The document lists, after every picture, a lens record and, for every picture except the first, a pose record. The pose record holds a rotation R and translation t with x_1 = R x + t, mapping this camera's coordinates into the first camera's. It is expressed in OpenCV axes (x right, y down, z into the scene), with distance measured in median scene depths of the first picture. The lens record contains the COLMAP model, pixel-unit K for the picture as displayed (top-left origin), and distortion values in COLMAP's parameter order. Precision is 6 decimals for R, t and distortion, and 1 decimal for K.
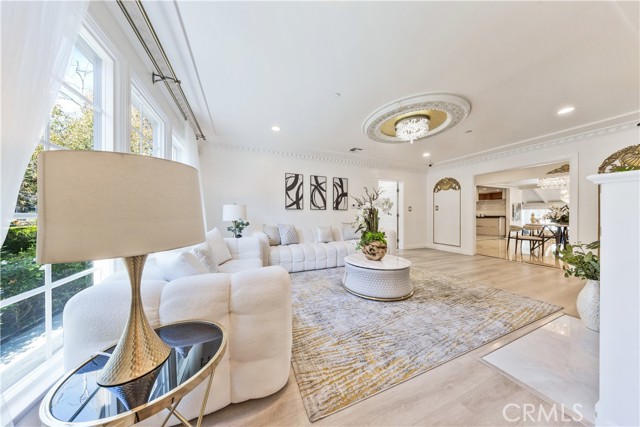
lens RADIAL K [[187.0, 0, 322.8], [0, 187.0, 214.1], [0, 0, 1]] dist [-0.001194, 0.000456]
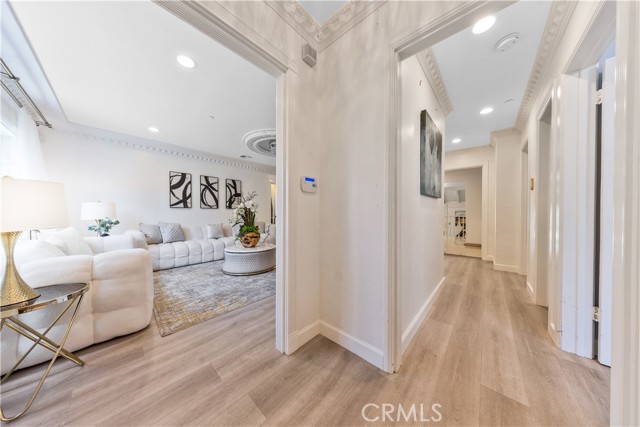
lens RADIAL K [[187.0, 0, 318.3], [0, 187.0, 214.4], [0, 0, 1]] dist [-0.001194, 0.000456]
pose [[0.913257, -0.007953, 0.407307, 0.169140], [0.005699, 0.999961, 0.006746, 0.010373], [-0.407345, -0.003840, 0.913266, -0.338668]]
